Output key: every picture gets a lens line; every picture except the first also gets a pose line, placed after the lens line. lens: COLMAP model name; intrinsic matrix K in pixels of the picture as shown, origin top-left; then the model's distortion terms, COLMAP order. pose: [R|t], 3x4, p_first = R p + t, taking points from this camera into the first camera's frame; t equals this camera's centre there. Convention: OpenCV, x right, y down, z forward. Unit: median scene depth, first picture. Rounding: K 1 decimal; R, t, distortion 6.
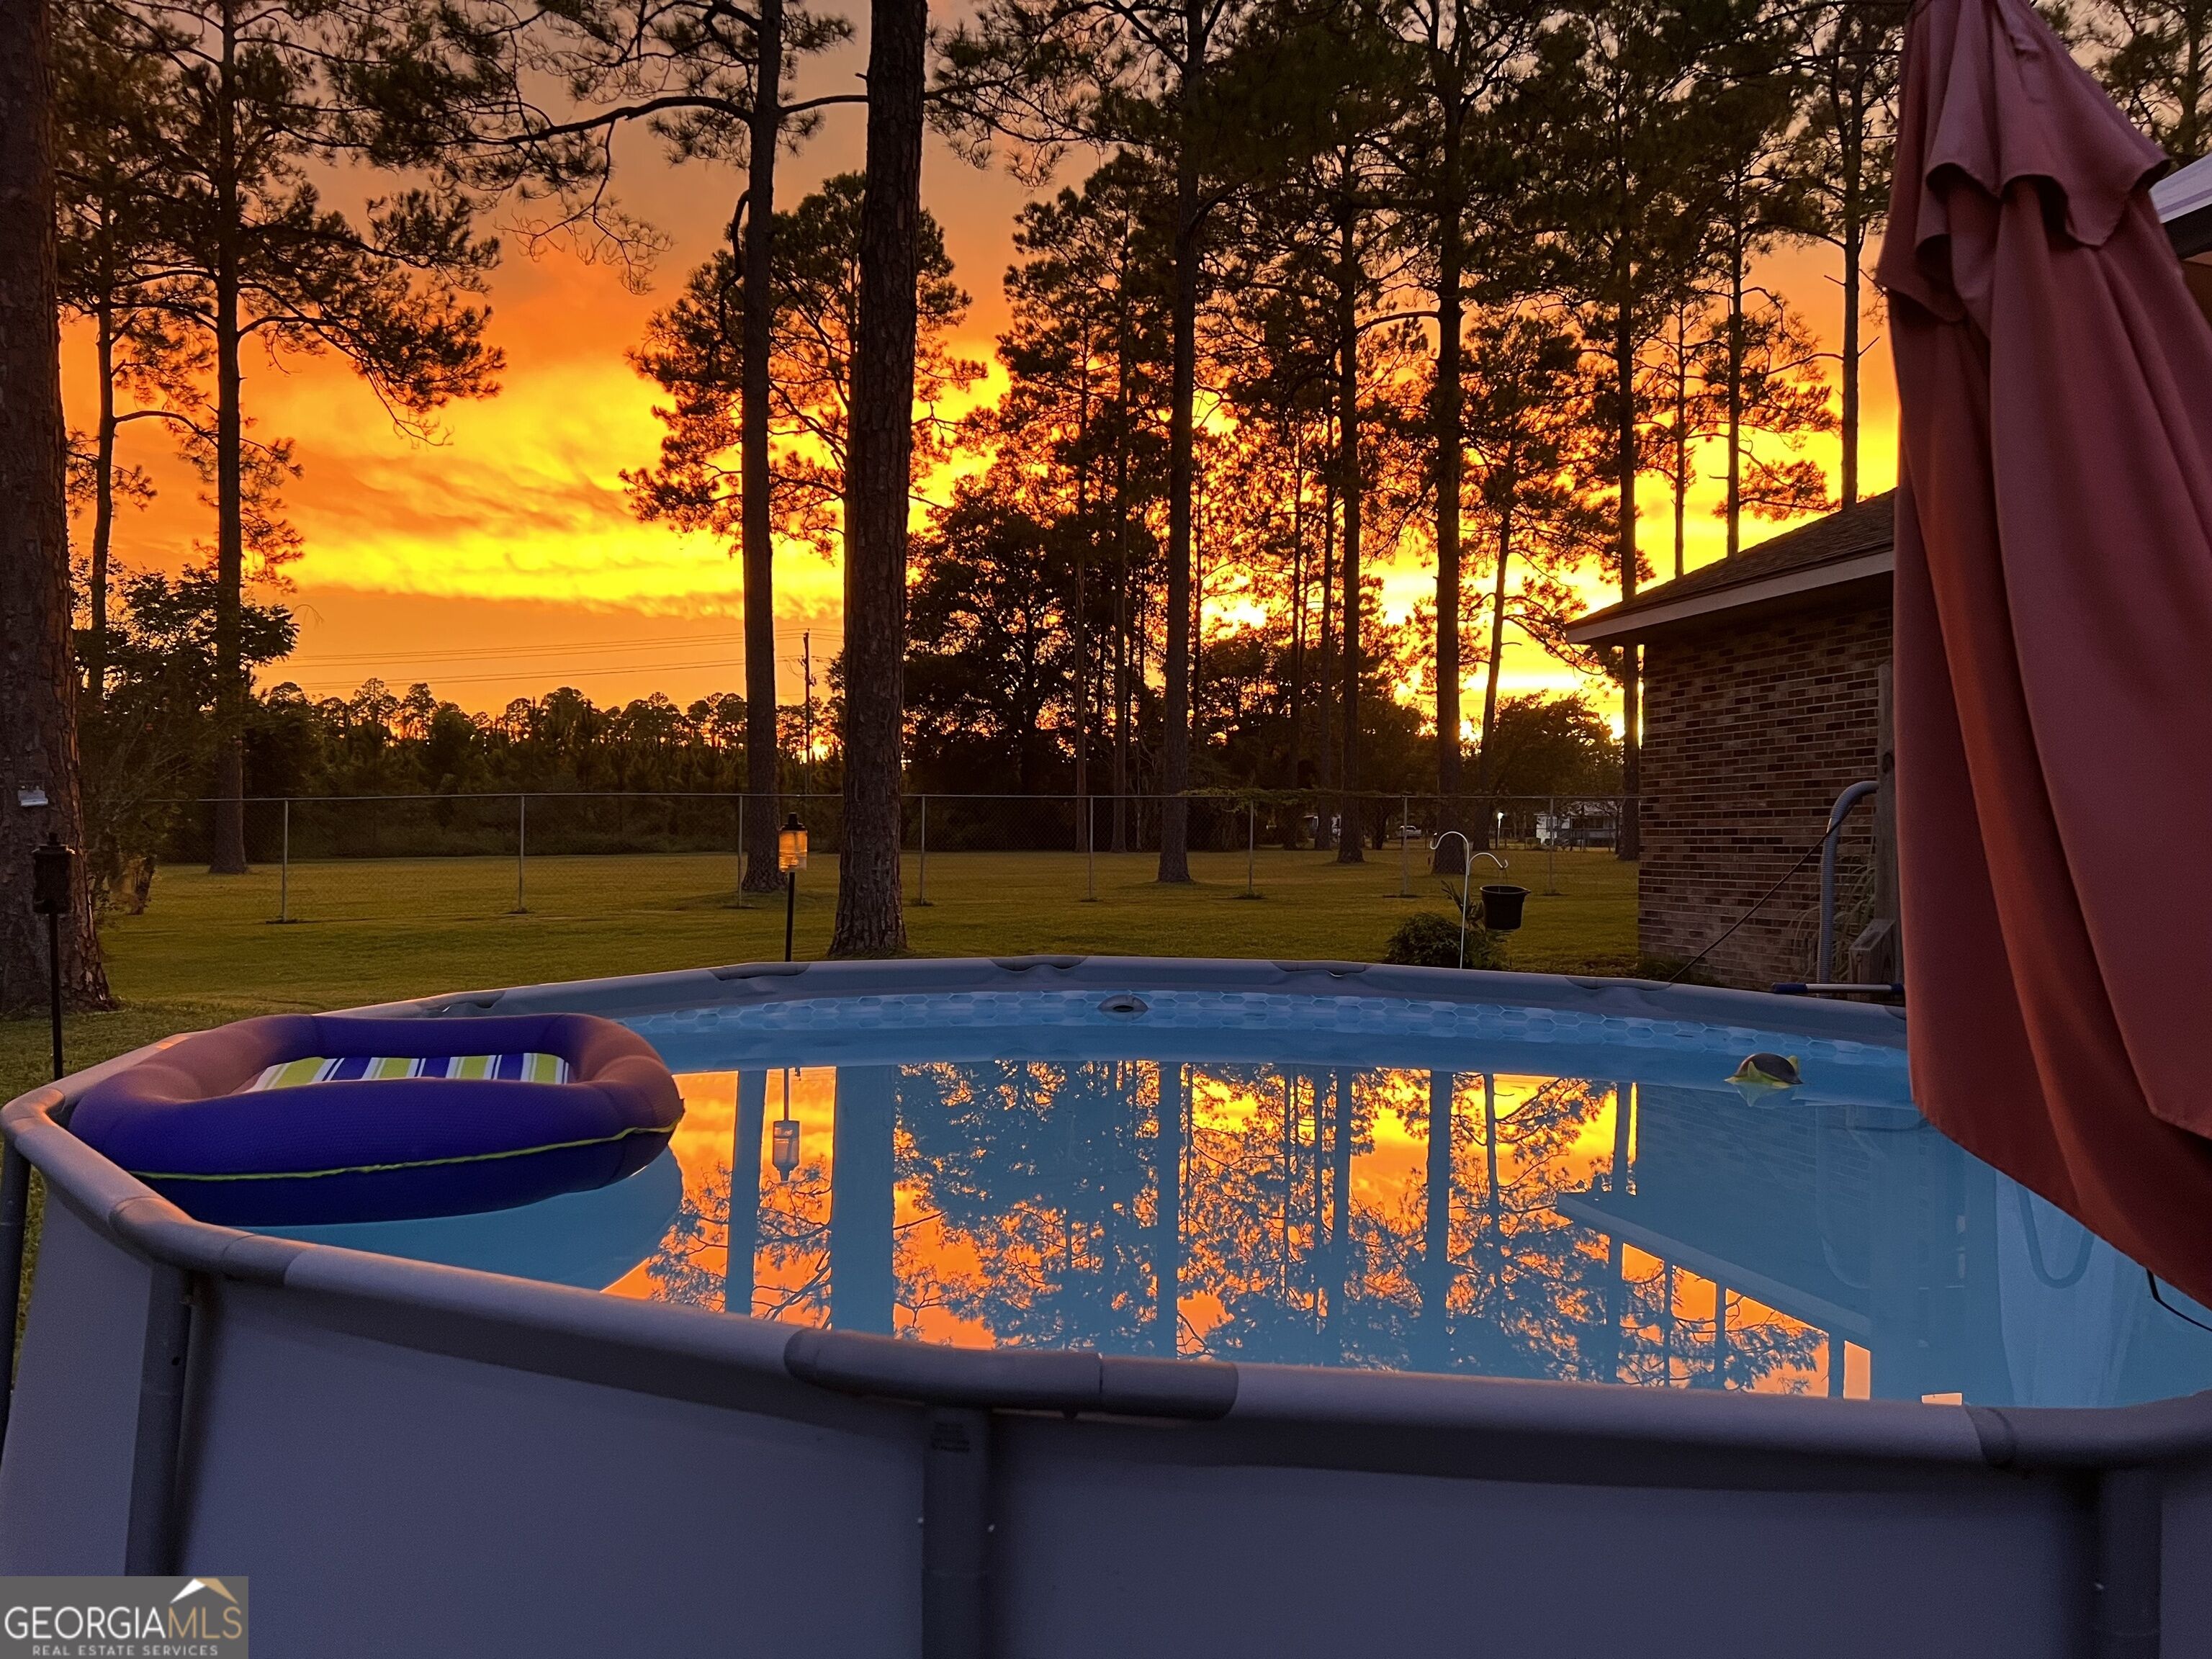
lens RADIAL K [[1692.2, 0, 1106.0], [0, 1692.2, 829.5], [0, 0, 1]] dist [0.071208, 0.001369]
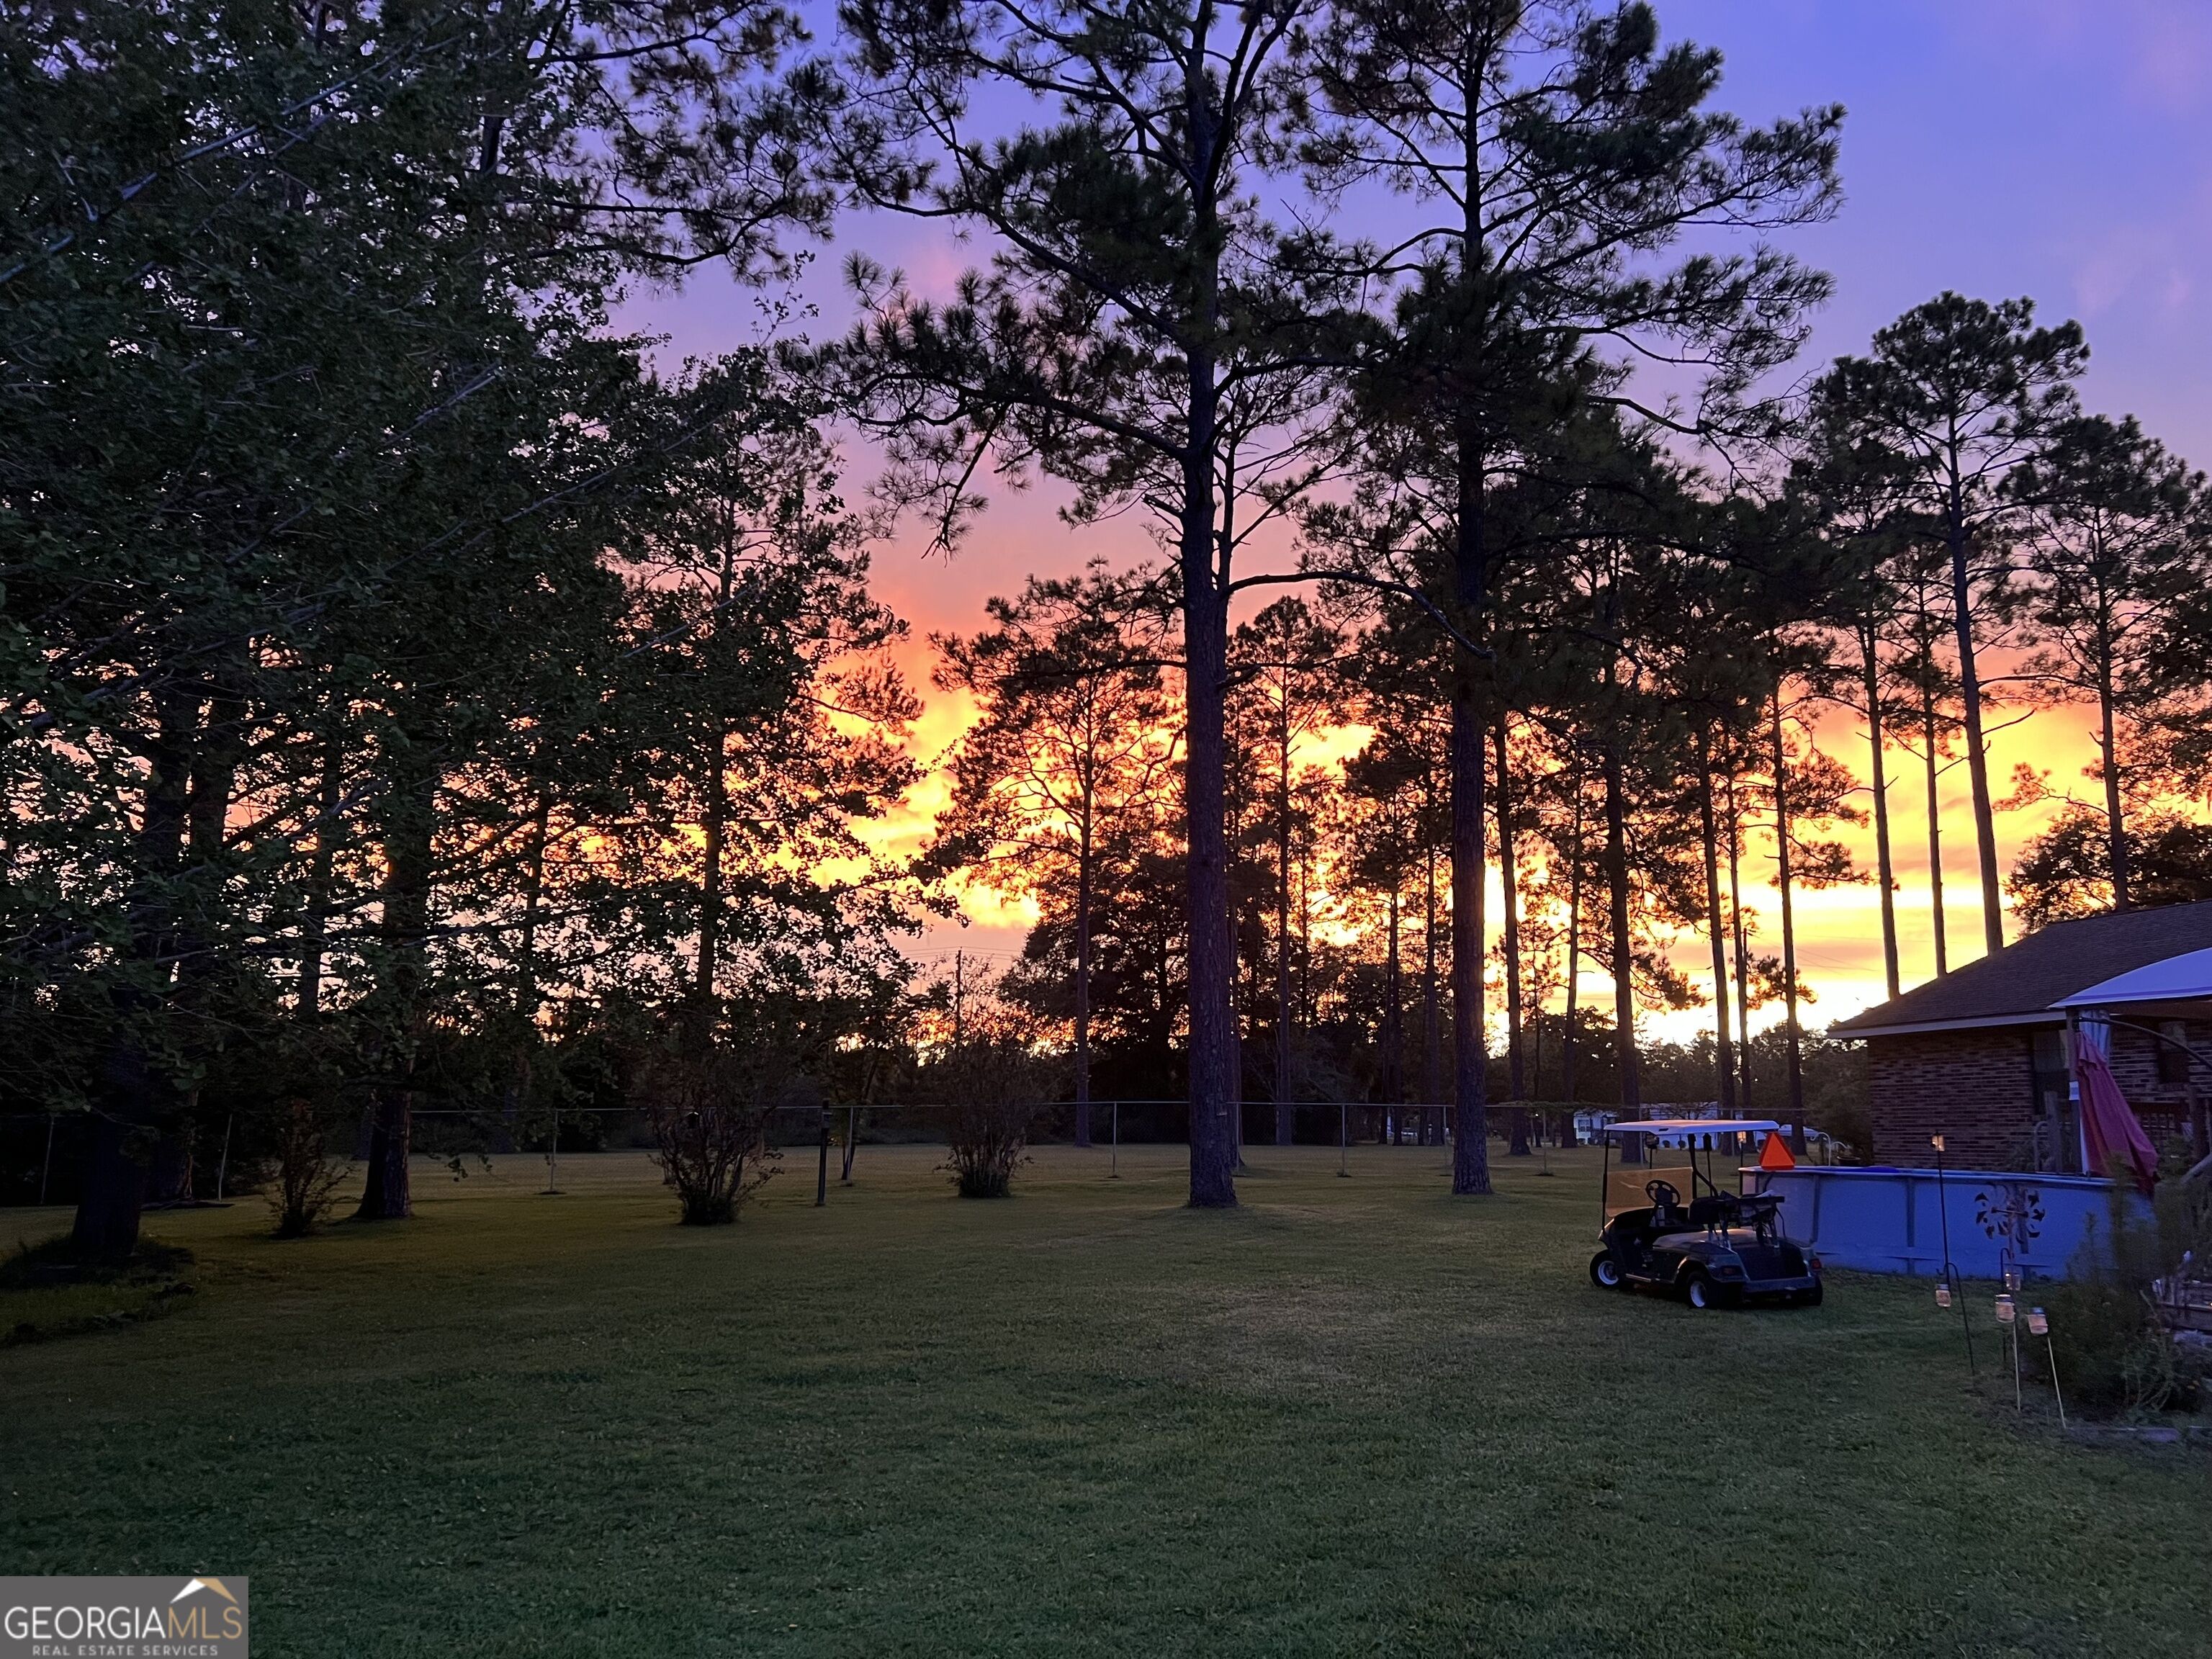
lens RADIAL K [[1621.6, 0, 1106.0], [0, 1621.6, 829.5], [0, 0, 1]] dist [0.059539, -0.000134]
pose [[0.999923, 0.011259, -0.005267, -0.122562], [-0.012011, 0.984273, -0.176248, -0.001333], [0.003200, 0.176297, 0.984332, -0.196562]]
